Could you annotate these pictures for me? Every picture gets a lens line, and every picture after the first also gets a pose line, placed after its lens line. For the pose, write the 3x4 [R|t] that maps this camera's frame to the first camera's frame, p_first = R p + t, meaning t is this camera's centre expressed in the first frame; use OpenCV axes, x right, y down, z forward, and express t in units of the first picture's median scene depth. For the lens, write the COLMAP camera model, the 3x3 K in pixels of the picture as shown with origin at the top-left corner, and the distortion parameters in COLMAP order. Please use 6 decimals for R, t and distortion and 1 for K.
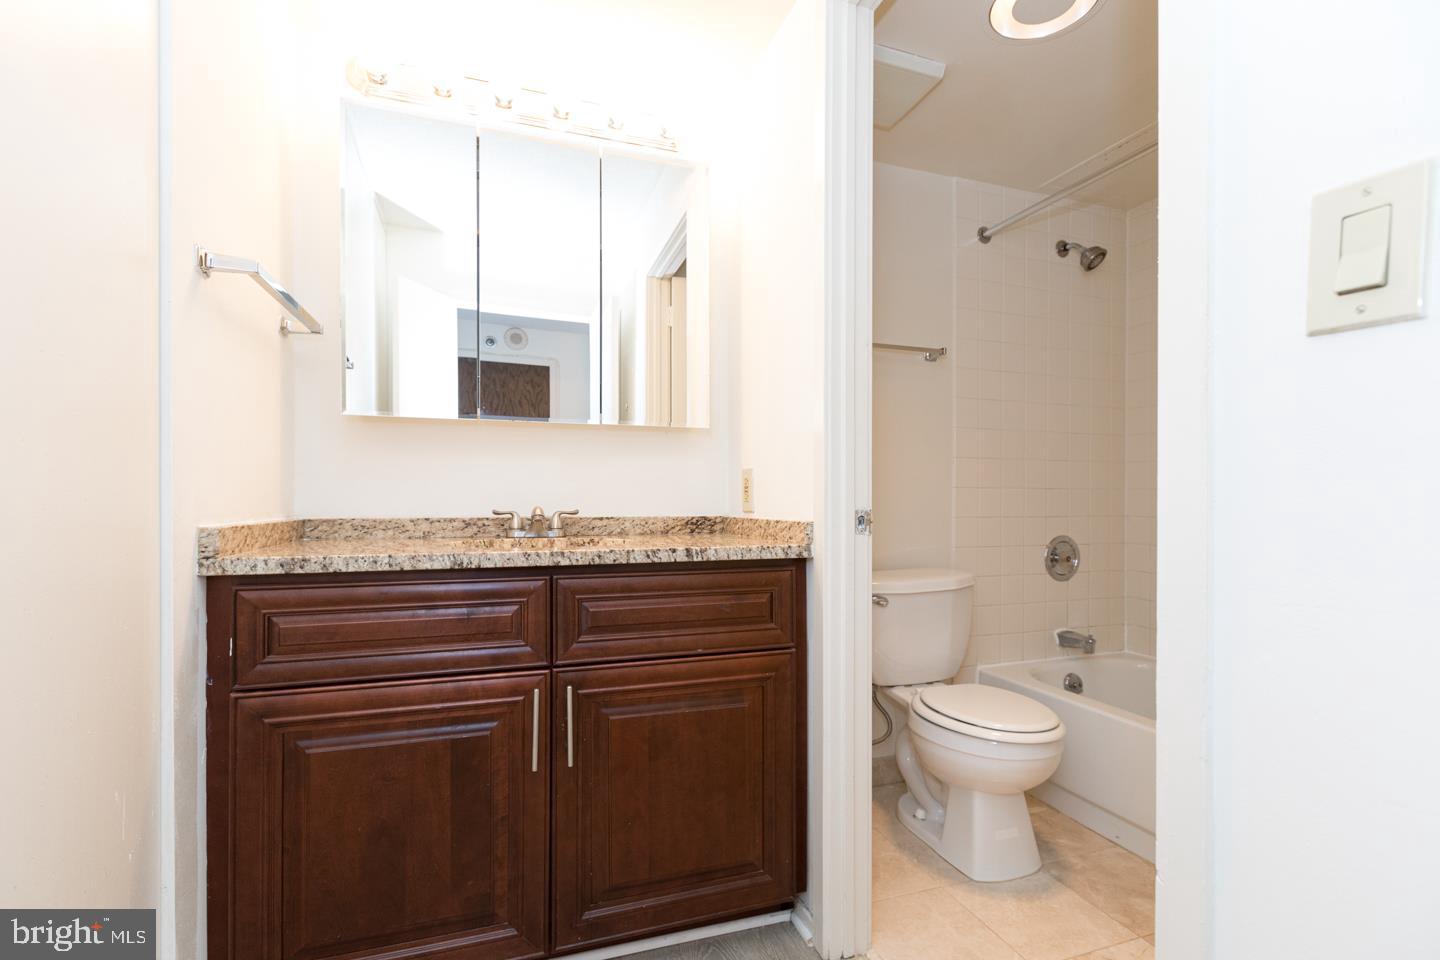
lens RADIAL K [[639.0, 0, 730.1], [0, 639.0, 489.4], [0, 0, 1]] dist [0.008011, -0.000267]
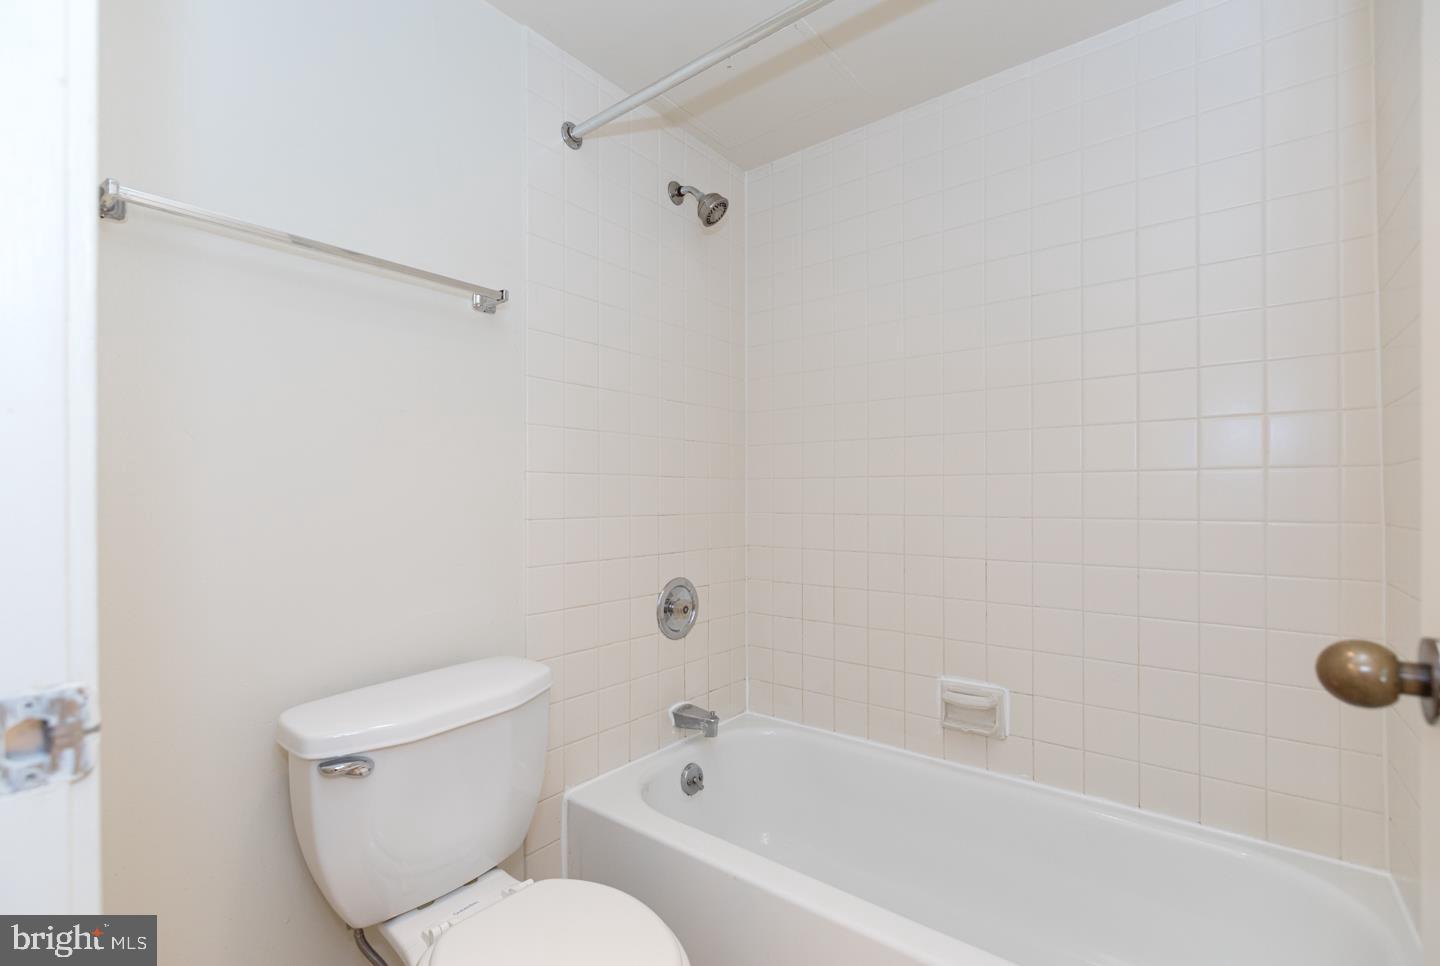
lens RADIAL K [[639.0, 0, 724.6], [0, 639.0, 486.5], [0, 0, 1]] dist [0.008011, -0.000267]
pose [[0.844561, -0.000460, 0.535460, 0.172013], [0.005609, 0.999952, -0.007988, -0.028402], [-0.535431, 0.009750, 0.844523, 0.353928]]
